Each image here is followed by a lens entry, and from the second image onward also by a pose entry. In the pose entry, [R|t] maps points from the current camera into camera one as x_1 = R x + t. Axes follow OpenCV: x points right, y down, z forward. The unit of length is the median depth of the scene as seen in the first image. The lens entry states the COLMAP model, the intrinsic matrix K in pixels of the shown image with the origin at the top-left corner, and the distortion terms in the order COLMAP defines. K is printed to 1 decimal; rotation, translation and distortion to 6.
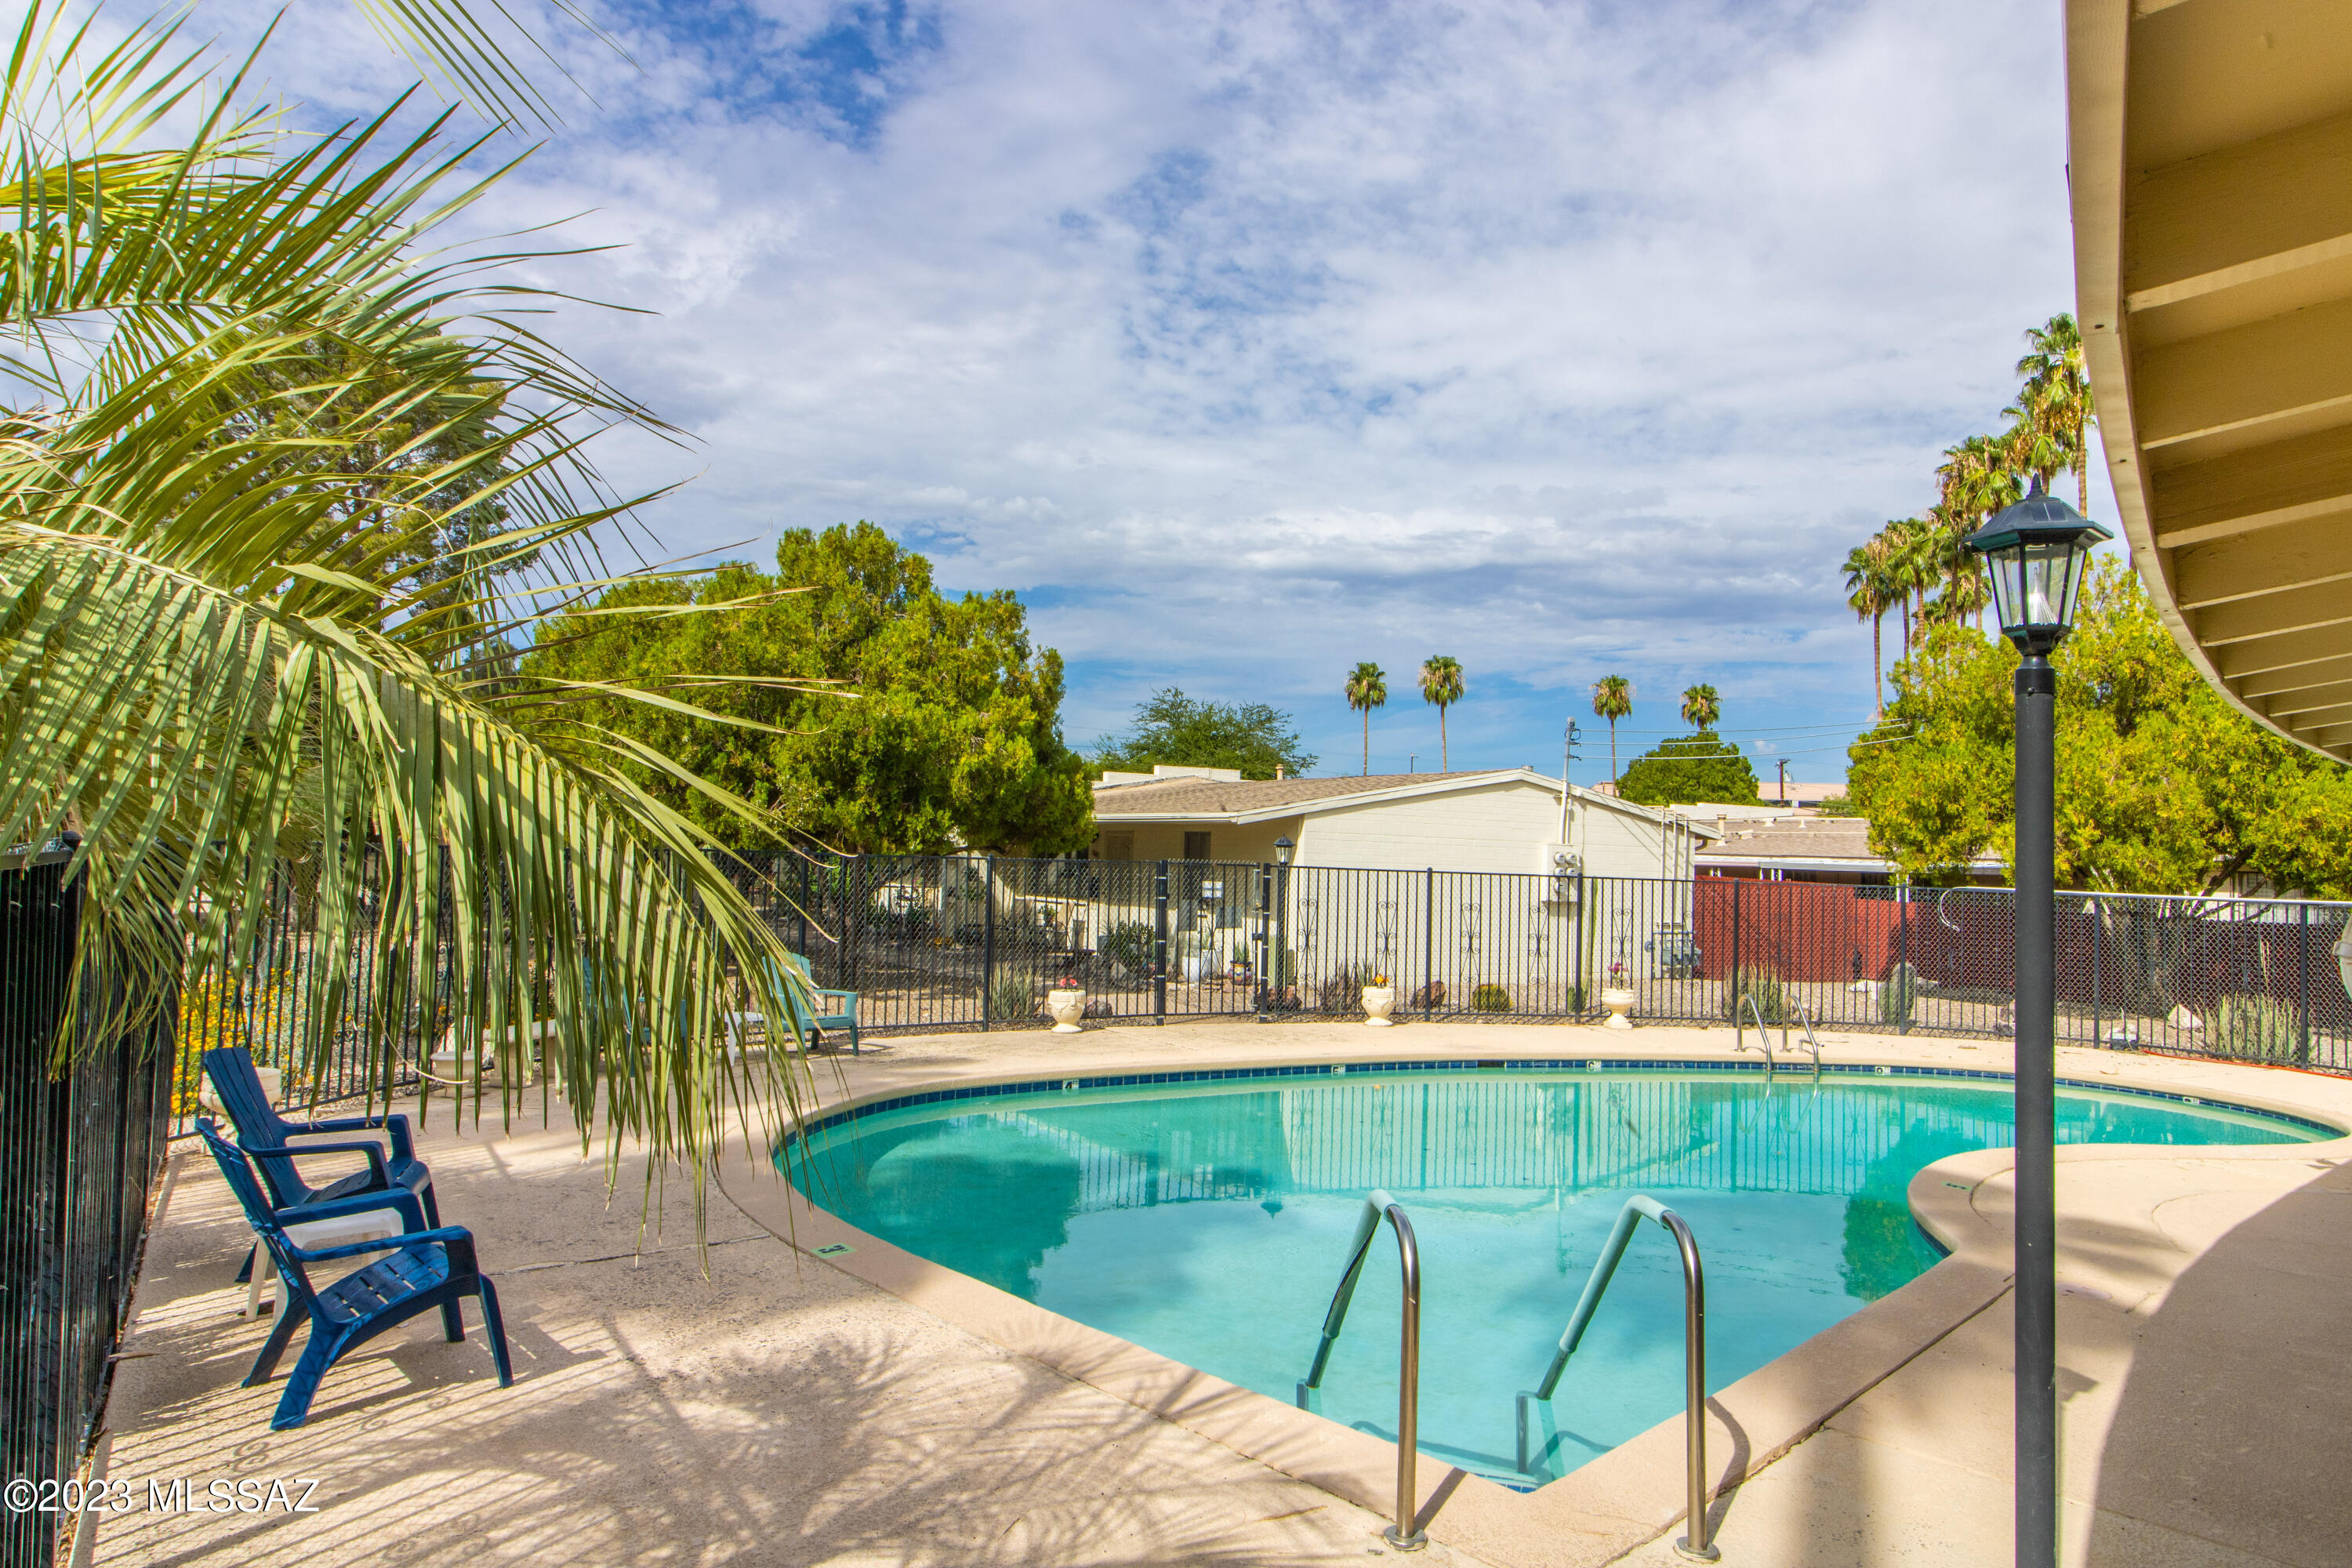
lens RADIAL K [[1479.1, 0, 1176.0], [0, 1479.1, 784.0], [0, 0, 1]] dist [0.000145, -0.000425]
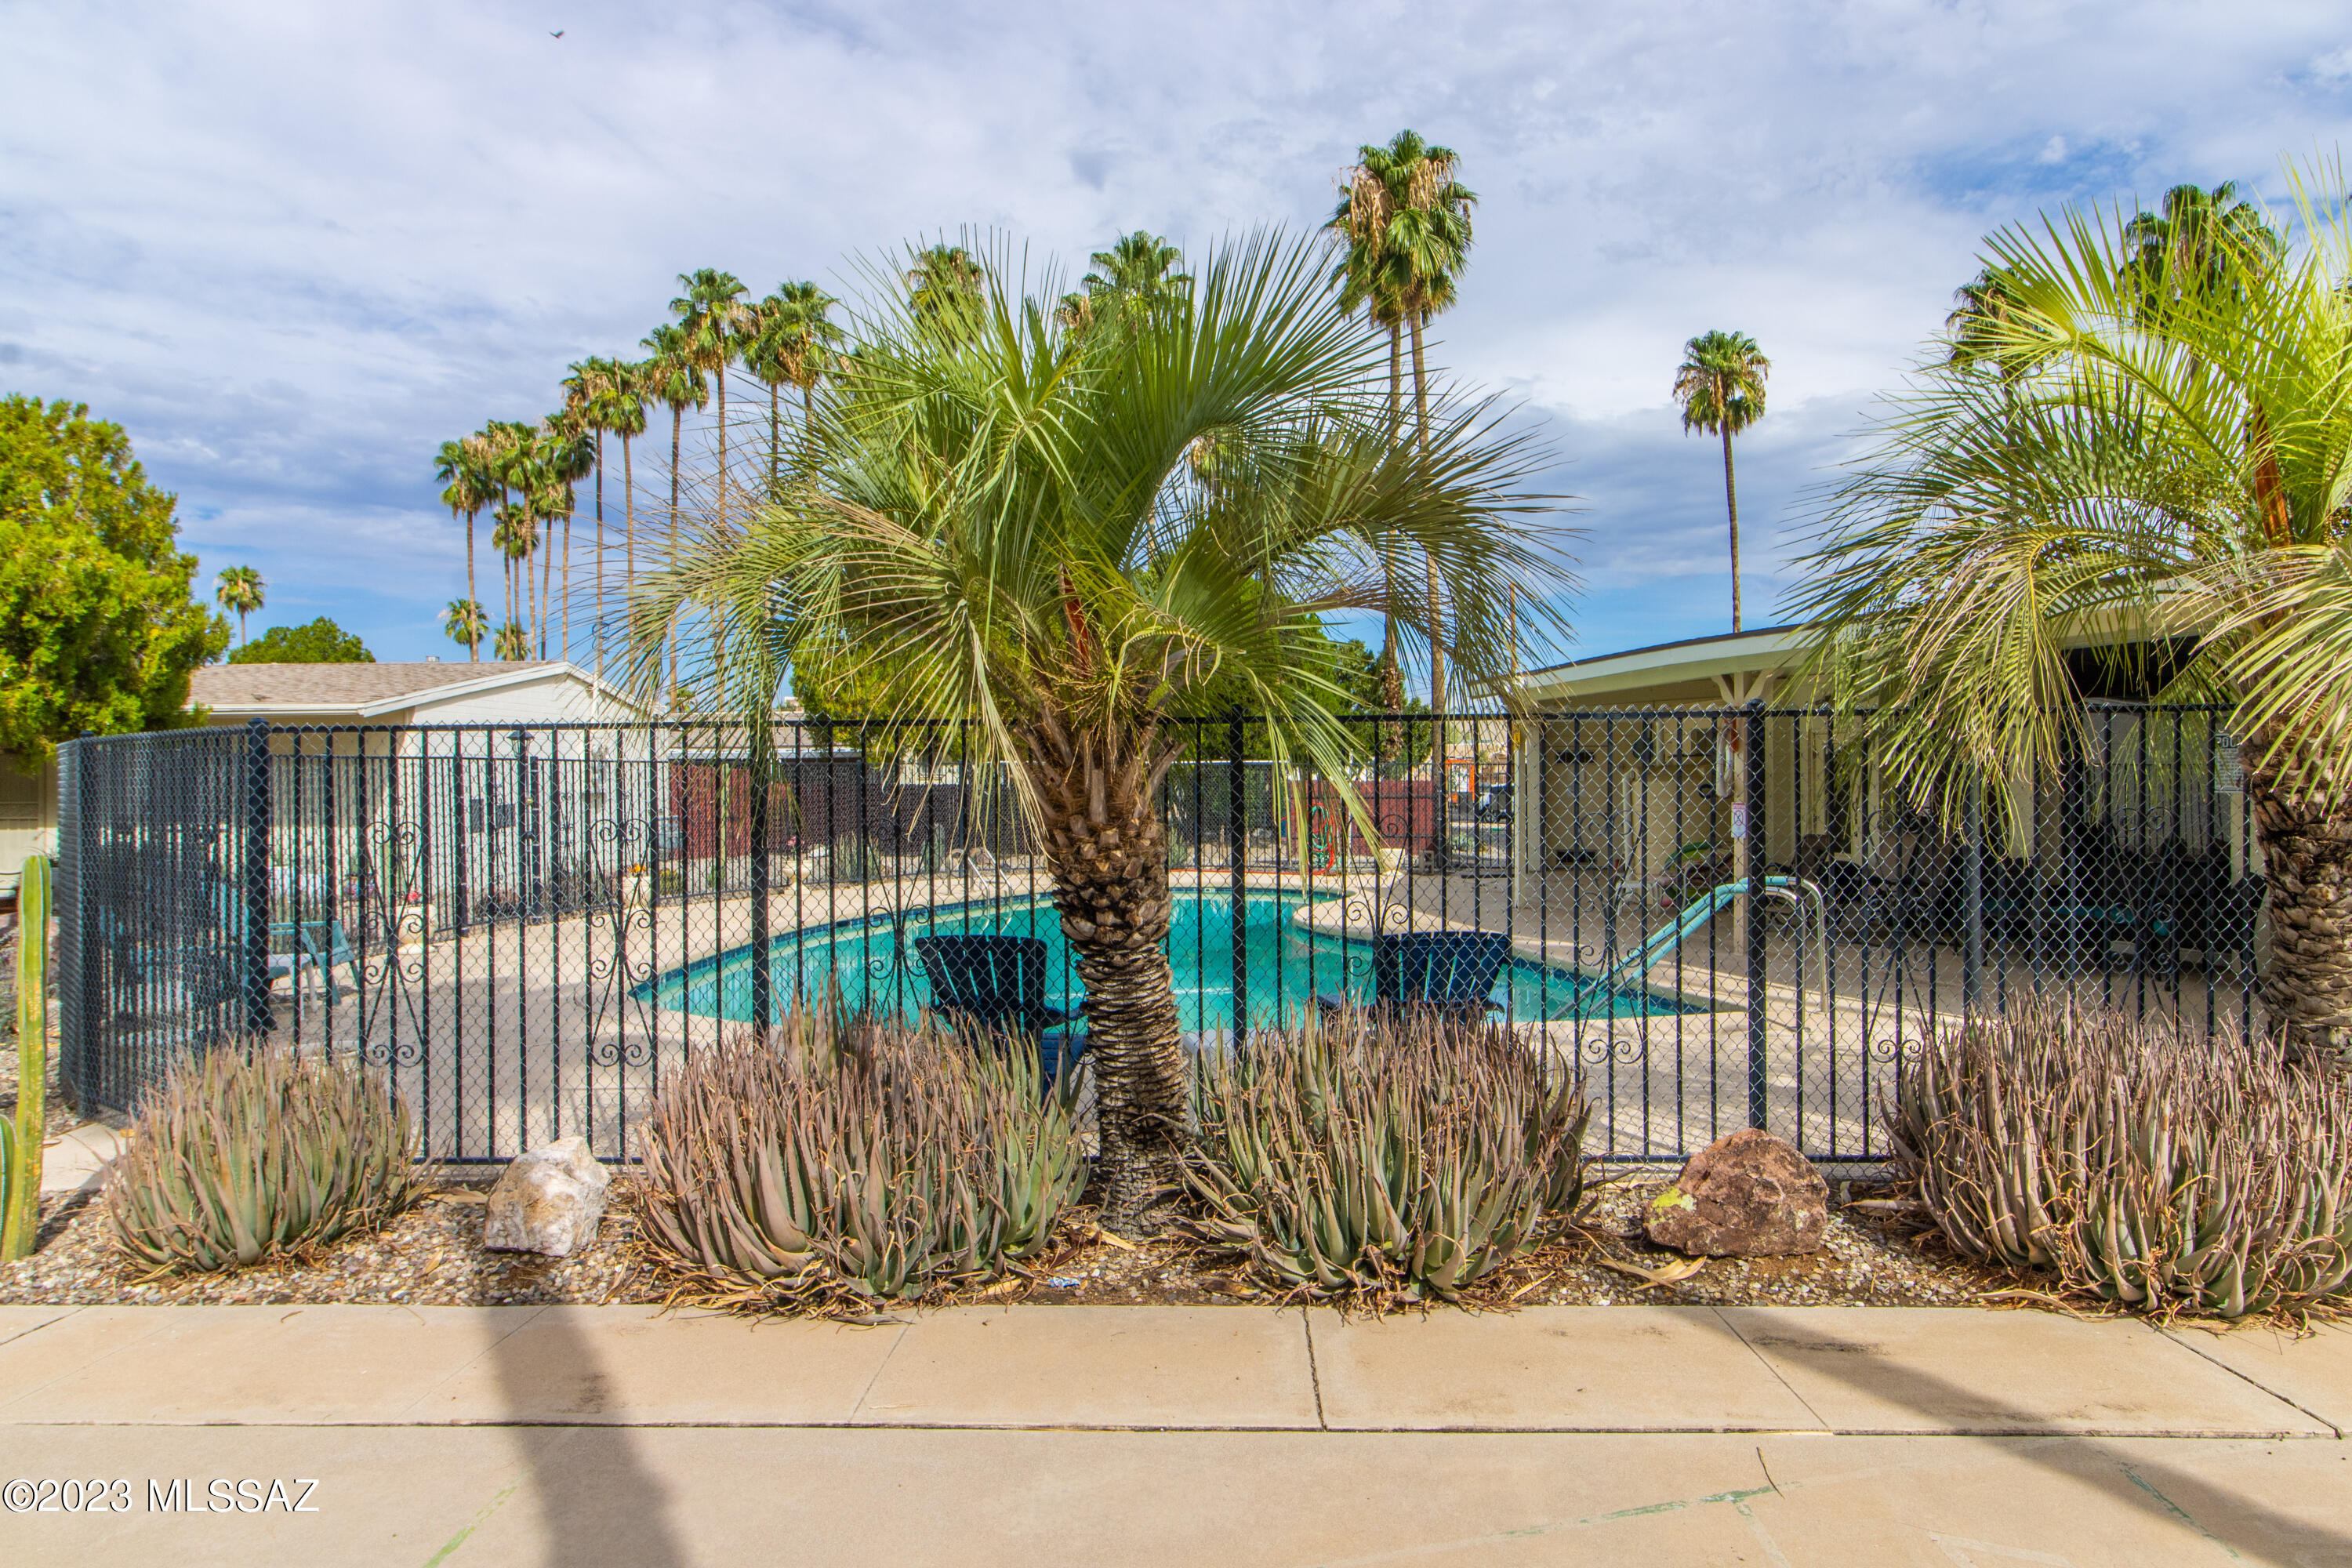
lens RADIAL K [[1479.1, 0, 1176.0], [0, 1479.1, 784.0], [0, 0, 1]] dist [0.000145, -0.000425]
pose [[0.566476, -0.041445, 0.823036, -0.102099], [-0.015751, 0.998008, 0.061097, 0.001544], [-0.823928, -0.047573, 0.564694, 0.030321]]
